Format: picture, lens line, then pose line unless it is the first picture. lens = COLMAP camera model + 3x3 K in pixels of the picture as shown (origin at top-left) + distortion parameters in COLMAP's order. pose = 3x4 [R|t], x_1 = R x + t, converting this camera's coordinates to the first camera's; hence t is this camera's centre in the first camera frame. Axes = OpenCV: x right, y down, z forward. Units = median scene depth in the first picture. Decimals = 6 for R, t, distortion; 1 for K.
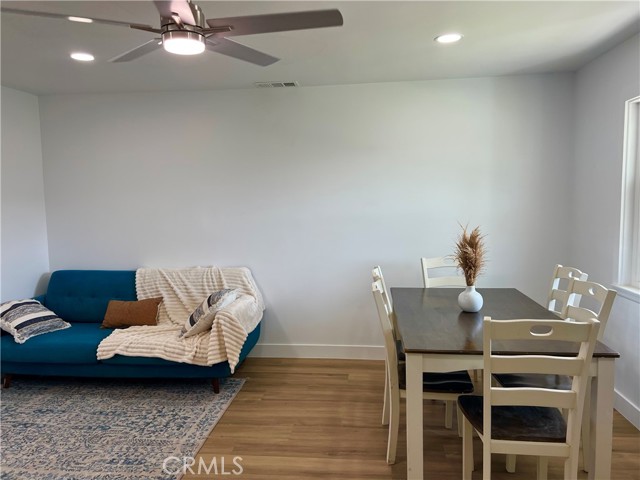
lens RADIAL K [[483.1, 0, 324.3], [0, 483.1, 242.5], [0, 0, 1]] dist [0.060784, -0.070304]
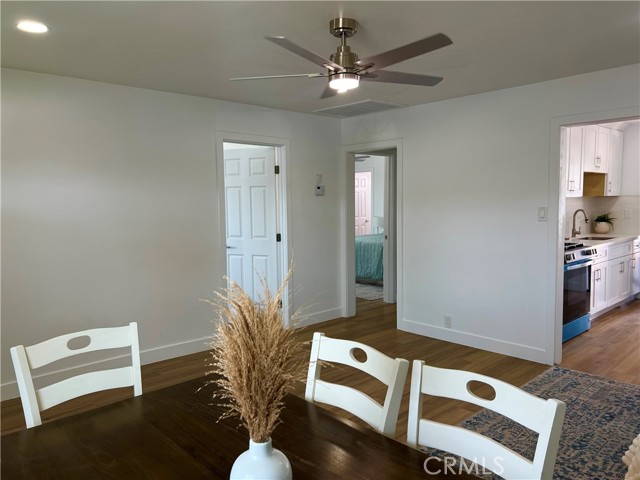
lens RADIAL K [[483.1, 0, 320.1], [0, 483.1, 237.0], [0, 0, 1]] dist [0.060784, -0.070304]
pose [[-0.646620, 0.088427, -0.757669, 0.458473], [-0.047784, 0.986612, 0.155927, -0.107996], [0.761314, 0.137030, -0.633738, 1.052088]]
